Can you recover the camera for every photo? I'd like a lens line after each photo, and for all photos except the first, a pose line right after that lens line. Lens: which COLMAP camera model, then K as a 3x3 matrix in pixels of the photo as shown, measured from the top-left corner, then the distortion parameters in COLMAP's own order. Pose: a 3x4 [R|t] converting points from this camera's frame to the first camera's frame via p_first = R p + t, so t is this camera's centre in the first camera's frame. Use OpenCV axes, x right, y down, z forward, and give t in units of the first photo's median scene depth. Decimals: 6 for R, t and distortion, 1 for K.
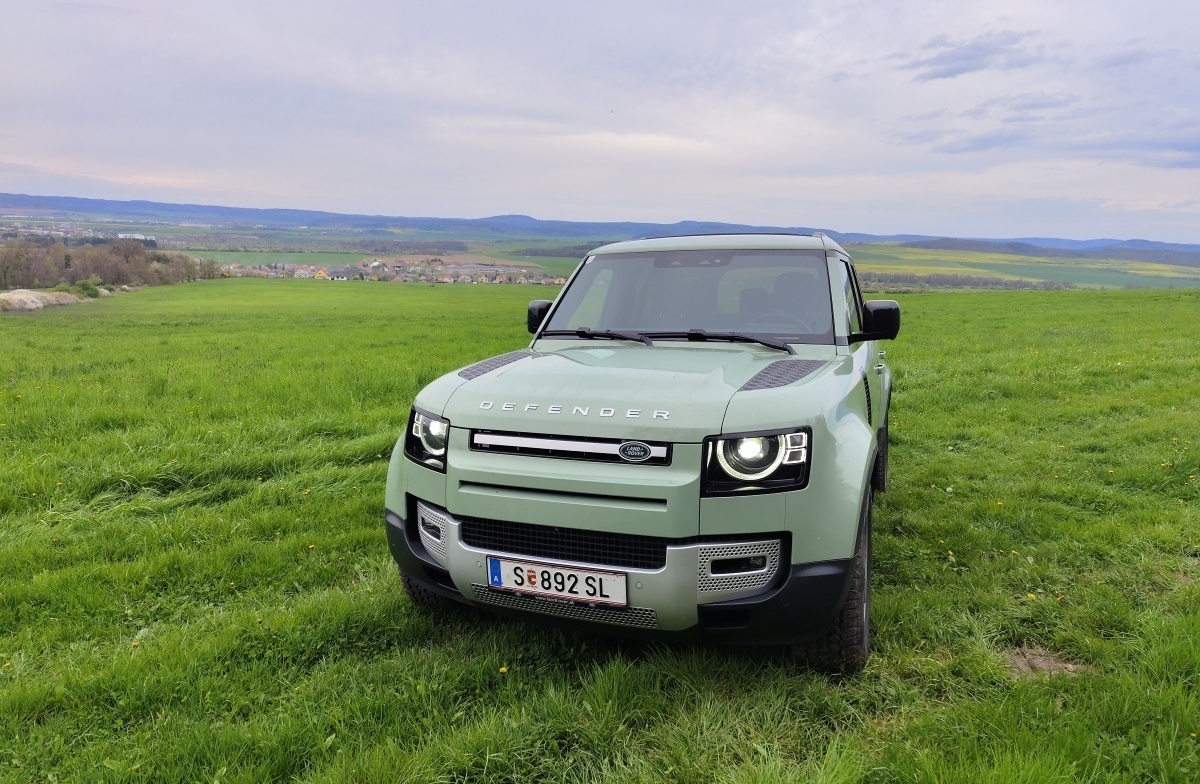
lens RADIAL K [[811.5, 0, 616.7], [0, 811.5, 386.6], [0, 0, 1]] dist [0.042176, -0.026440]
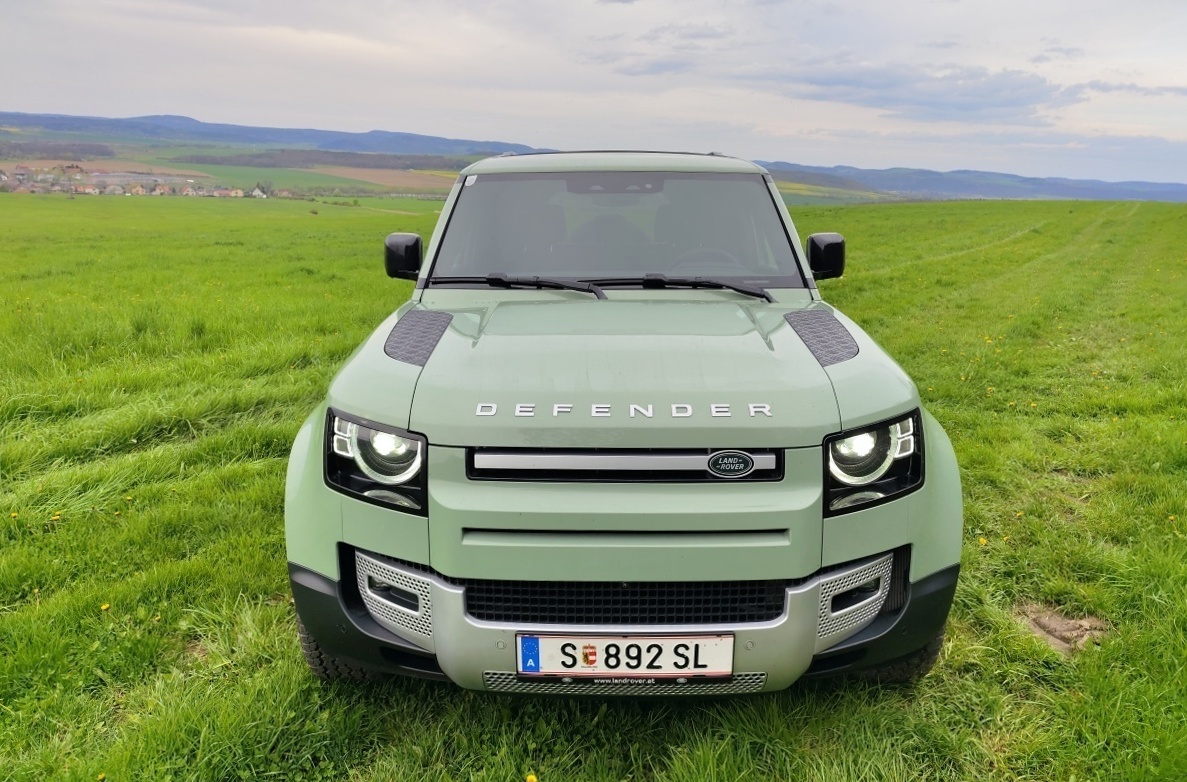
lens RADIAL K [[805.7, 0, 612.5], [0, 805.7, 368.4], [0, 0, 1]] dist [0.019241, -0.009320]
pose [[0.935875, -0.067383, 0.345828, -0.313090], [0.038727, 0.995268, 0.089120, -0.070846], [-0.350197, -0.070012, 0.934056, 0.372363]]
